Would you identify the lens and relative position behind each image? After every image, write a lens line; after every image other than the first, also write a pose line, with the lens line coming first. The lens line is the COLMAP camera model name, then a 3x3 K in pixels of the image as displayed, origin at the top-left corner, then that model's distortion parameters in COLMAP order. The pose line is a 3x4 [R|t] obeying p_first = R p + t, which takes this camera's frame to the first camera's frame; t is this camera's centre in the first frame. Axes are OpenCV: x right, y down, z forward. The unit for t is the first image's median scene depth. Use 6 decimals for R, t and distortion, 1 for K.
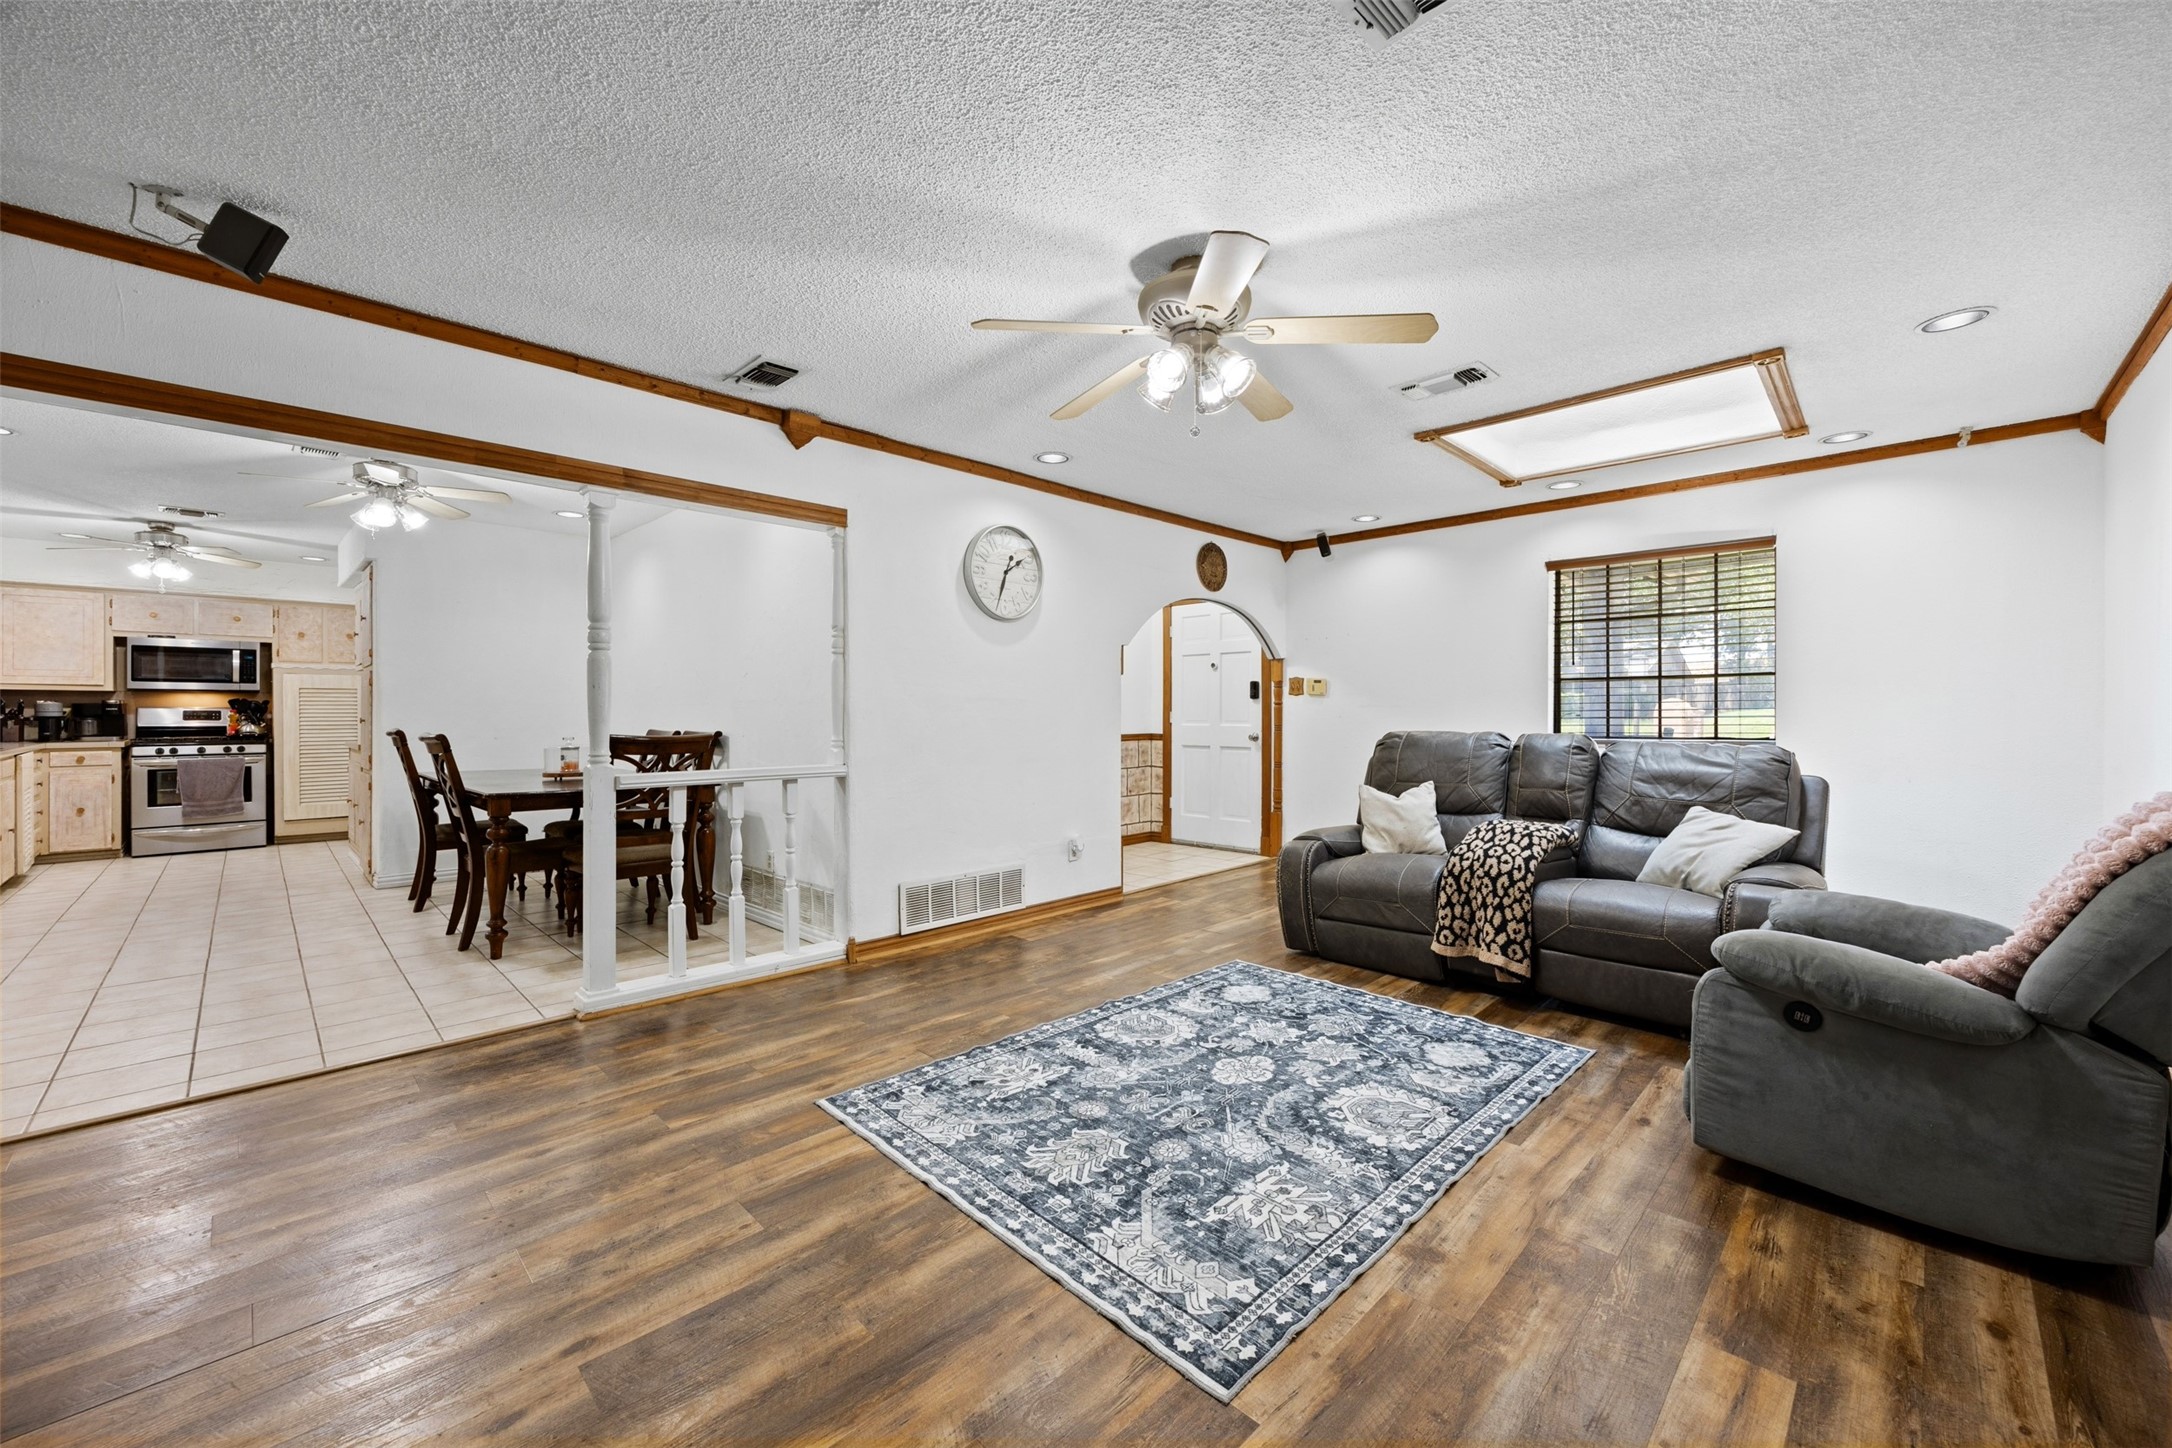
lens RADIAL K [[843.9, 0, 1082.4], [0, 843.9, 713.6], [0, 0, 1]] dist [-0.001802, -0.000067]
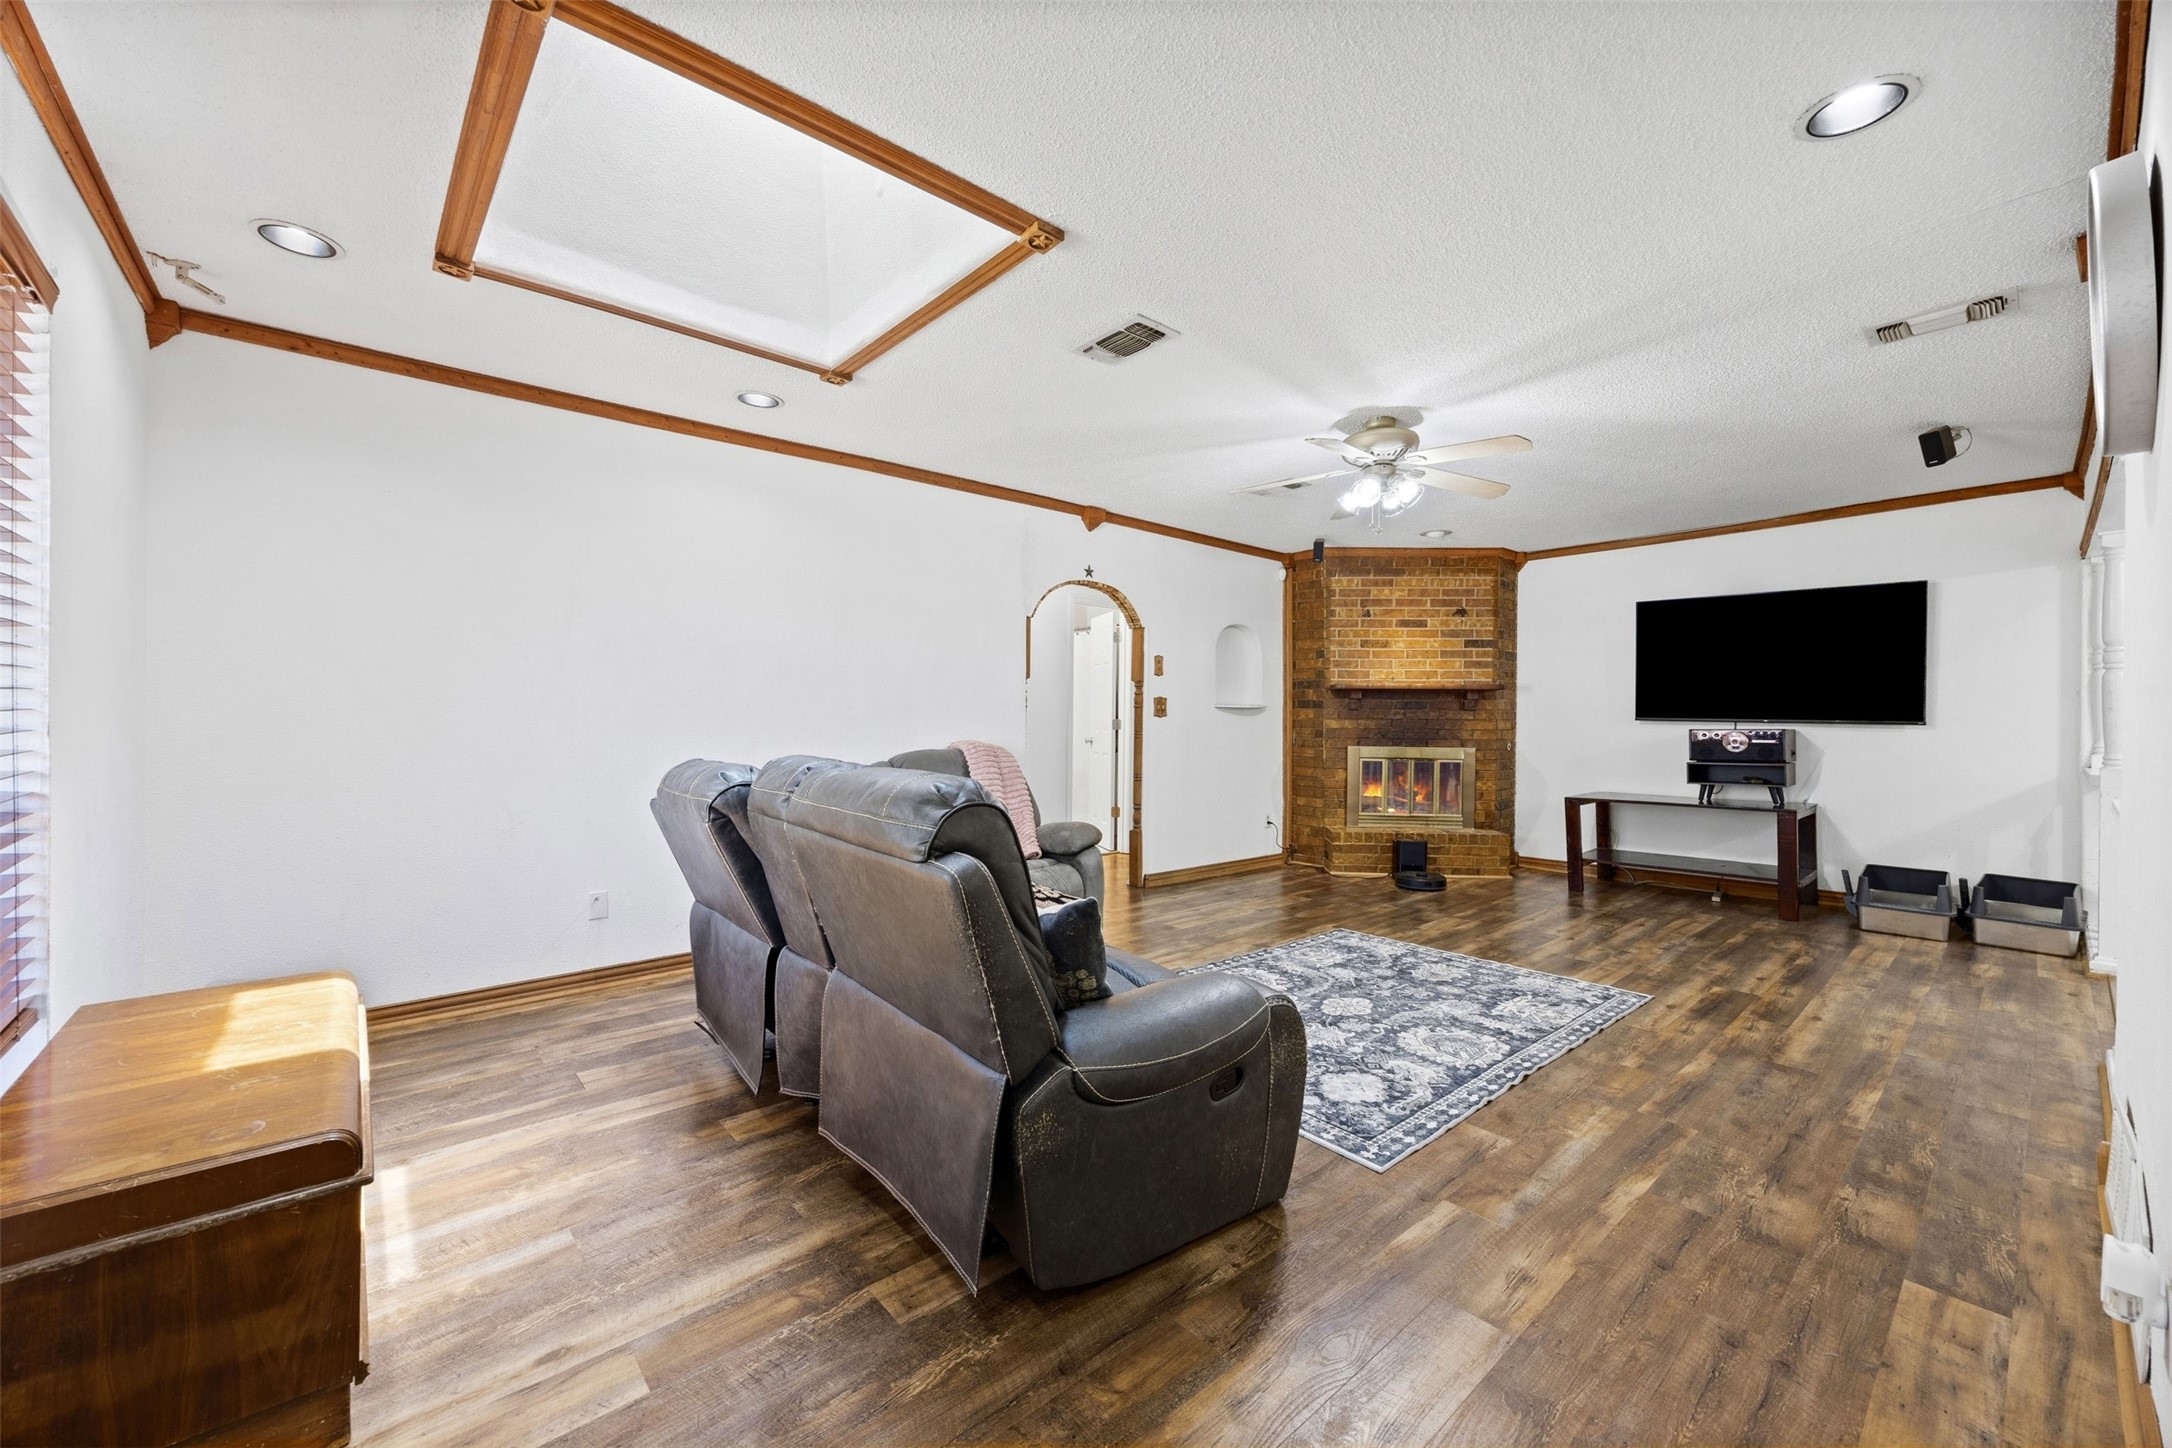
lens RADIAL K [[843.9, 0, 1071.7], [0, 843.9, 715.4], [0, 0, 1]] dist [-0.001802, -0.000067]
pose [[-0.996520, -0.002783, 0.083305, 0.406034], [-0.002448, 0.999989, 0.004122, -0.010823], [-0.083316, 0.003904, -0.996516, 1.871956]]
